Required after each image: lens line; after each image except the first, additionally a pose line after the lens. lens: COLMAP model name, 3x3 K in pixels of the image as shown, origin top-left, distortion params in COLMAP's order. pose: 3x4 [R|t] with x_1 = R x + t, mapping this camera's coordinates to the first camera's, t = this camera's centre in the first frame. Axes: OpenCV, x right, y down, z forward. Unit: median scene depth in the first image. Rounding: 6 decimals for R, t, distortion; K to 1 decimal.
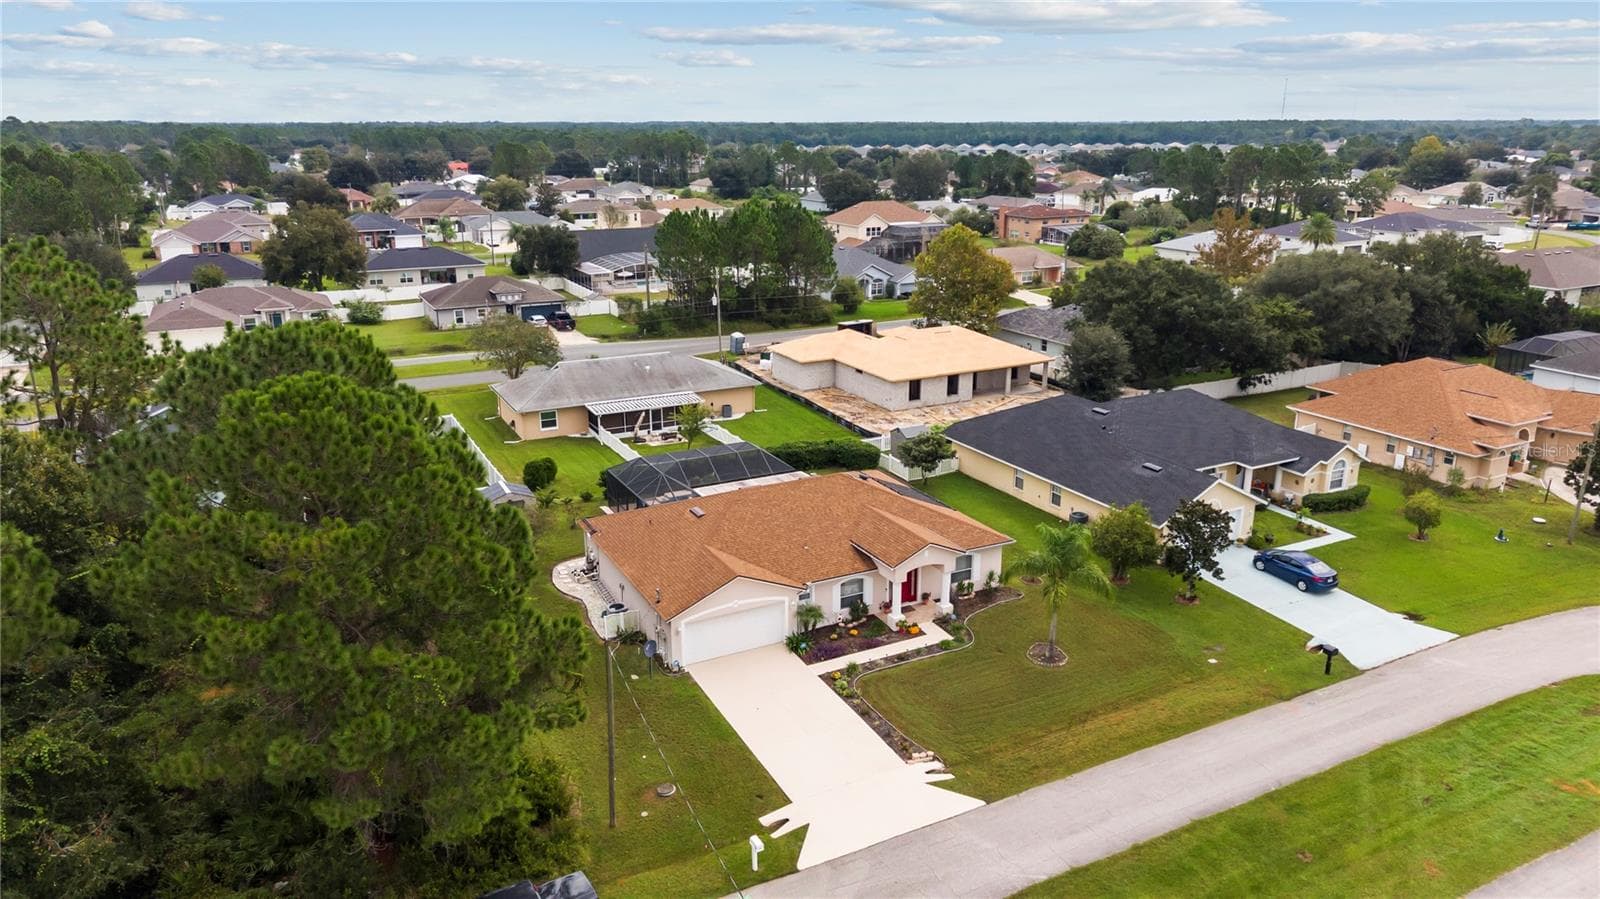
lens RADIAL K [[1065.1, 0, 800.0], [0, 1065.1, 449.5], [0, 0, 1]] dist [0.032462, -0.041828]
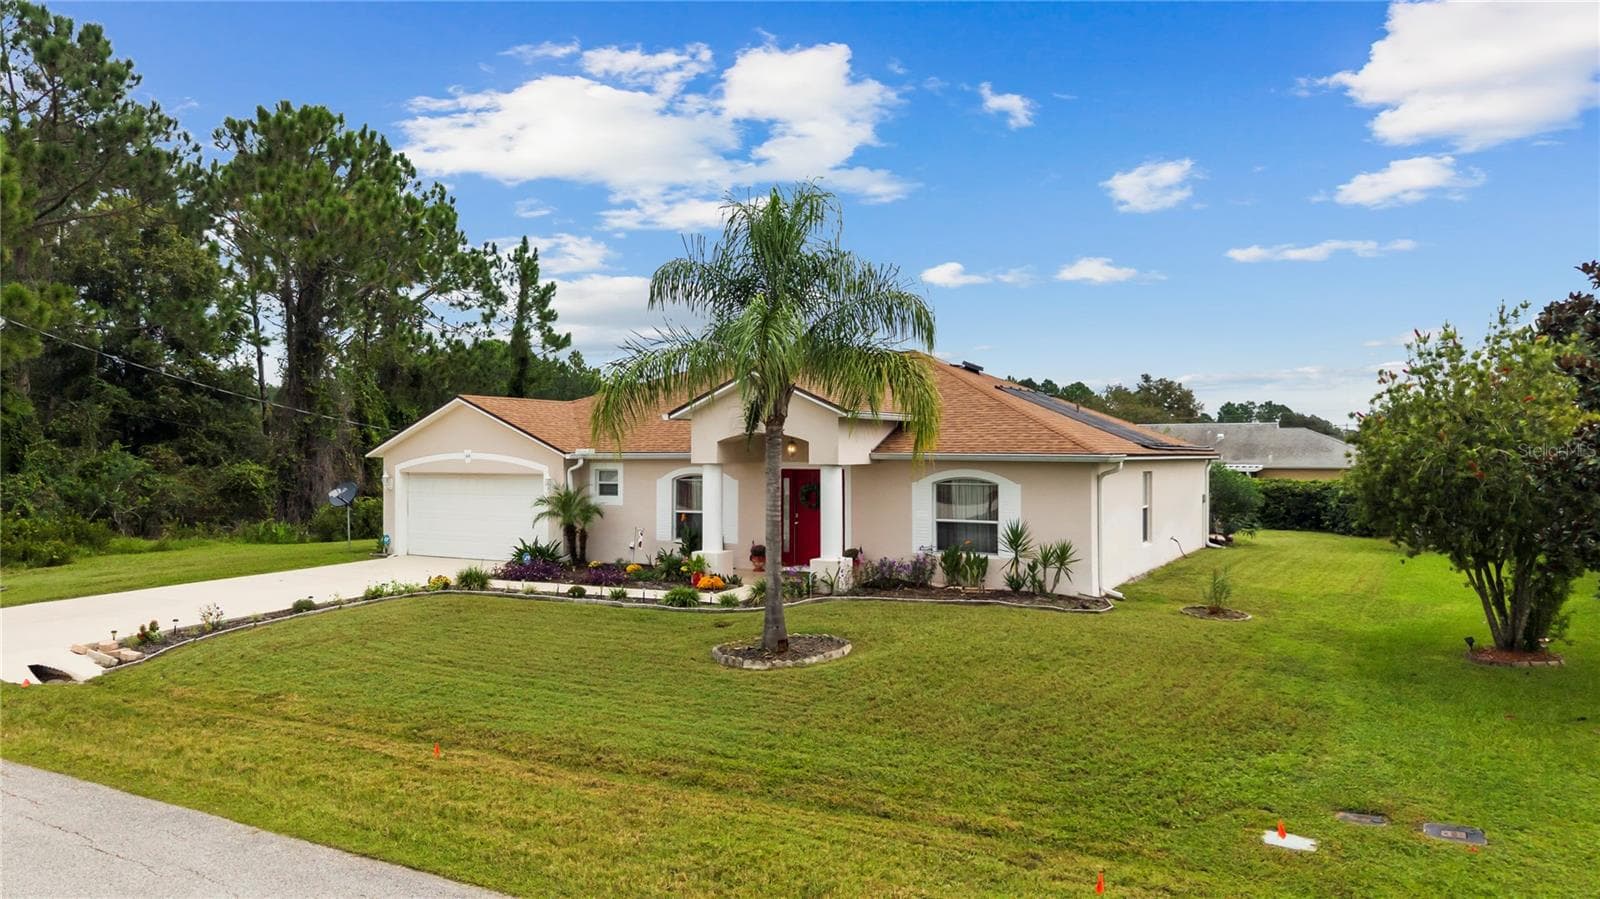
lens RADIAL K [[1069.9, 0, 800.0], [0, 1069.9, 449.5], [0, 0, 1]] dist [0.006559, -0.000260]
pose [[0.546003, 0.002253, -0.837780, 0.439674], [-0.251026, 0.954492, -0.161033, 0.164399], [0.799291, 0.298229, 0.521721, 0.737370]]
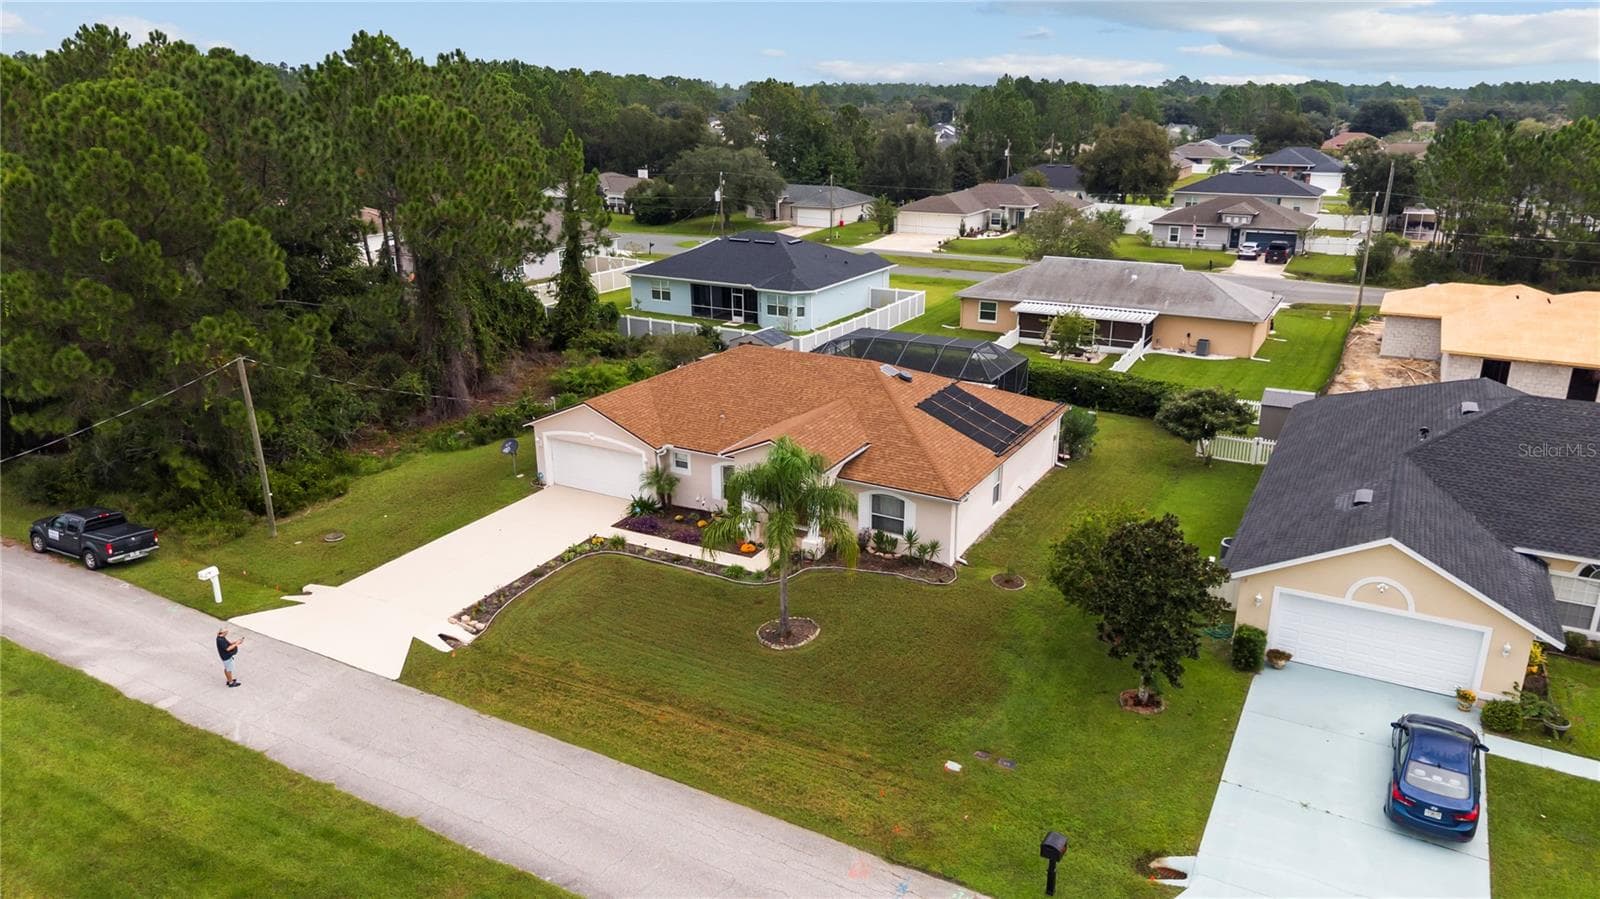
lens RADIAL K [[1041.1, 0, 793.0], [0, 1041.1, 478.9], [0, 0, 1]] dist [0.056294, -0.107052]
pose [[0.541979, 0.283833, -0.791010, 0.648259], [-0.238143, 0.954529, 0.179339, -0.017472], [0.805944, 0.091176, 0.584928, 0.543516]]
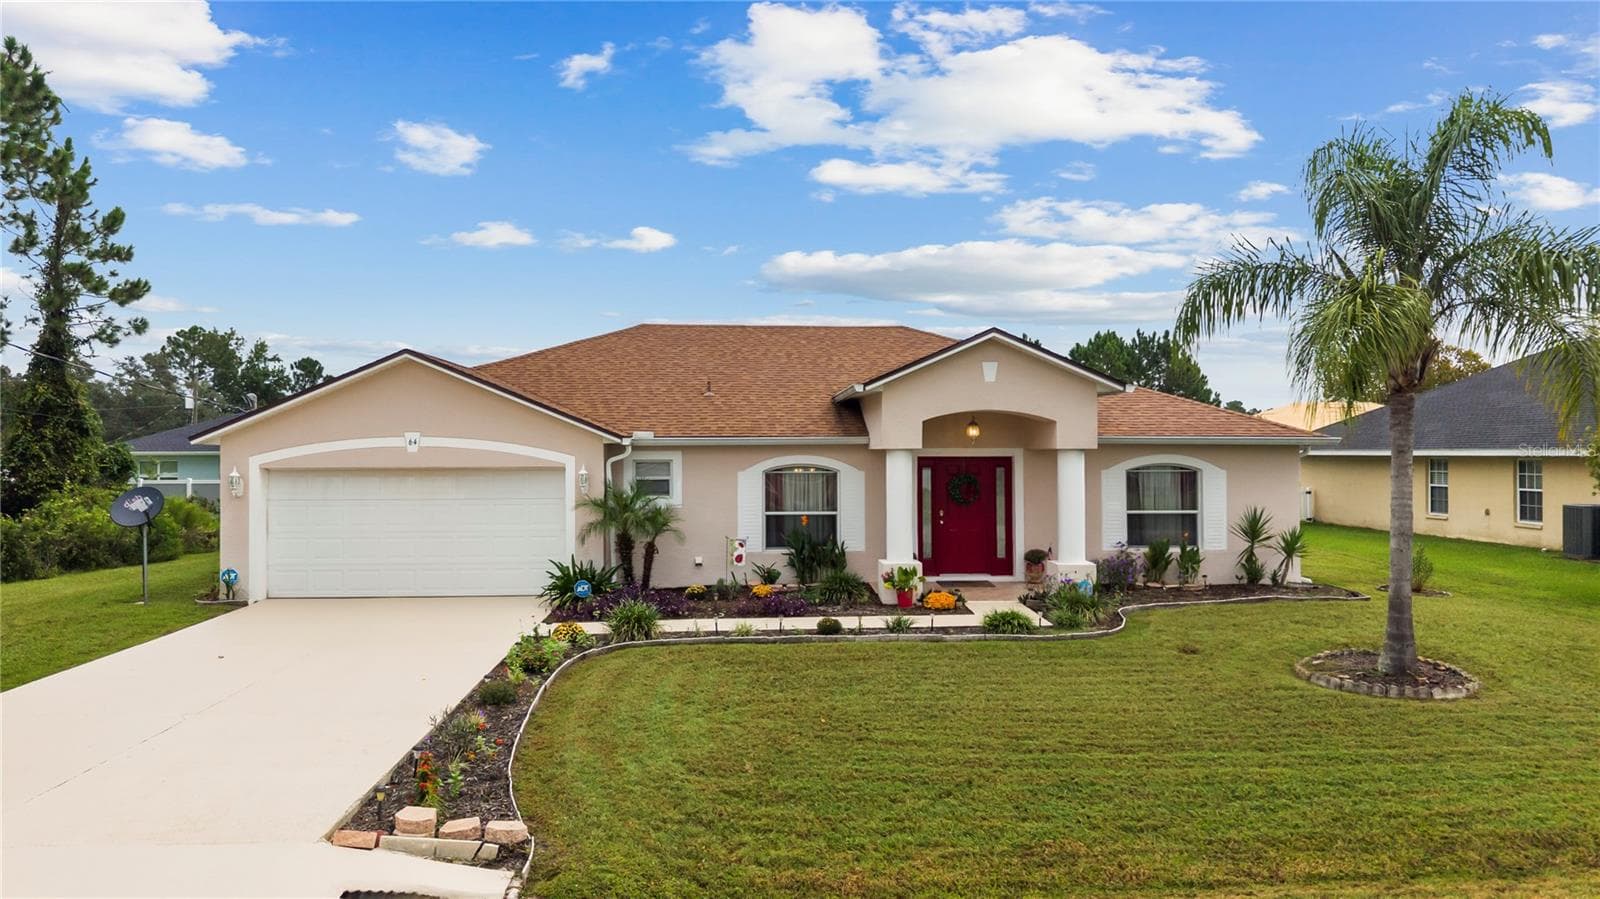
lens RADIAL K [[1069.9, 0, 800.0], [0, 1069.9, 449.5], [0, 0, 1]] dist [0.006559, -0.000260]
pose [[0.909846, -0.001668, -0.414944, 0.187600], [-0.123166, 0.953839, -0.273899, 0.202899], [0.396246, 0.300313, 0.867641, 0.638486]]
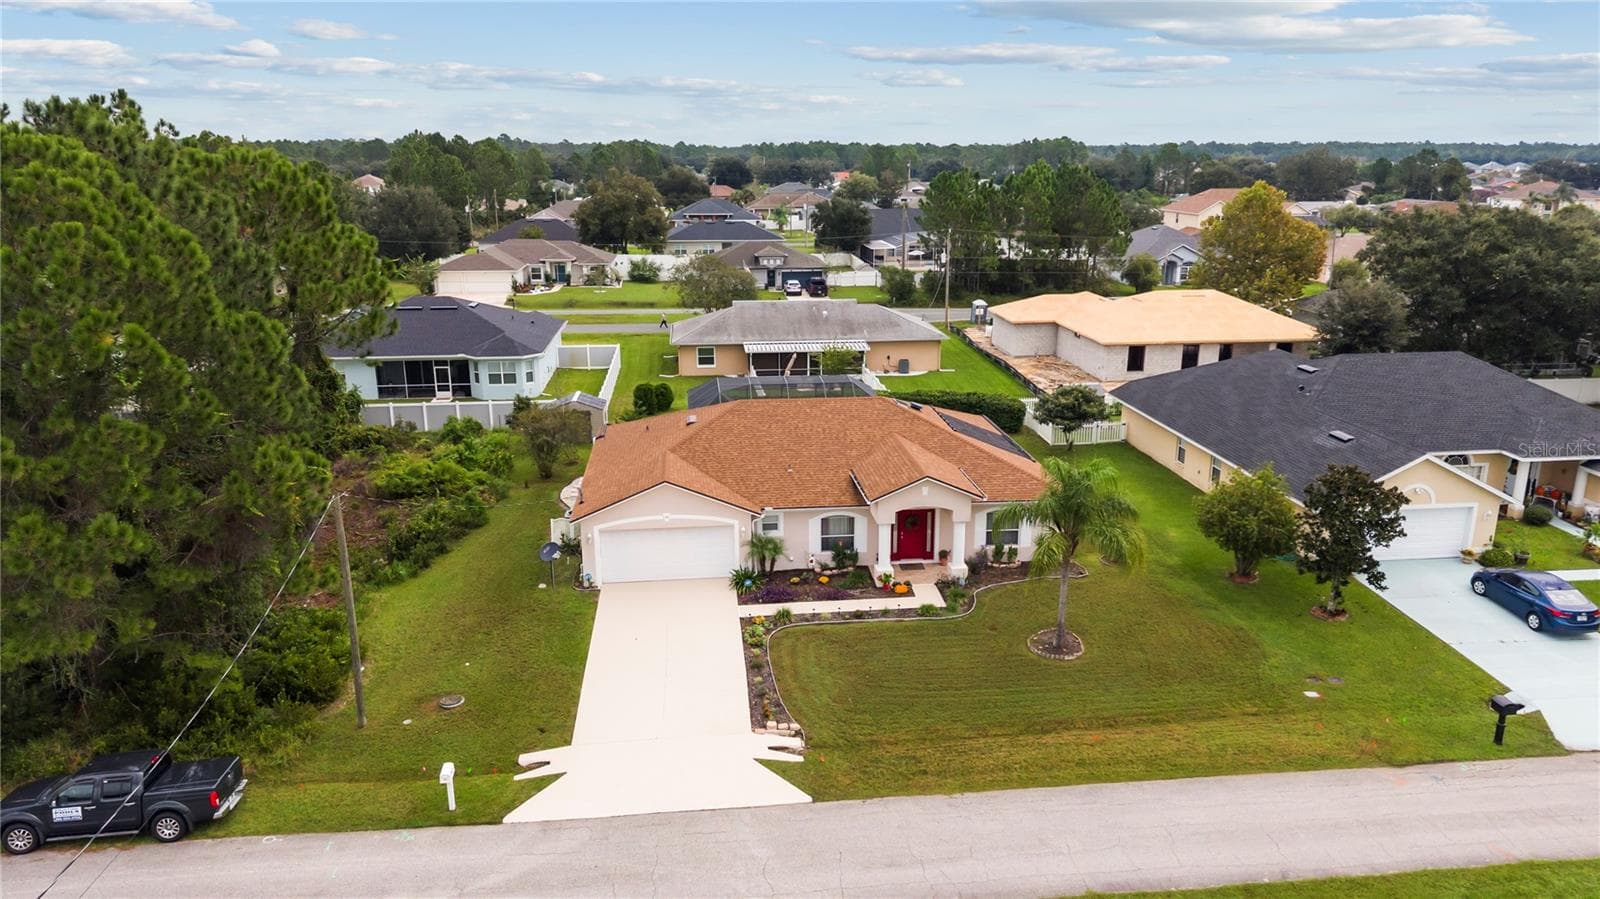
lens RADIAL K [[1065.1, 0, 800.0], [0, 1065.1, 449.5], [0, 0, 1]] dist [0.032462, -0.041828]
pose [[0.930673, 0.097880, -0.352516, 0.277509], [-0.105986, 0.994361, -0.003717, 0.074282], [0.350164, 0.040821, 0.935798, 0.234297]]
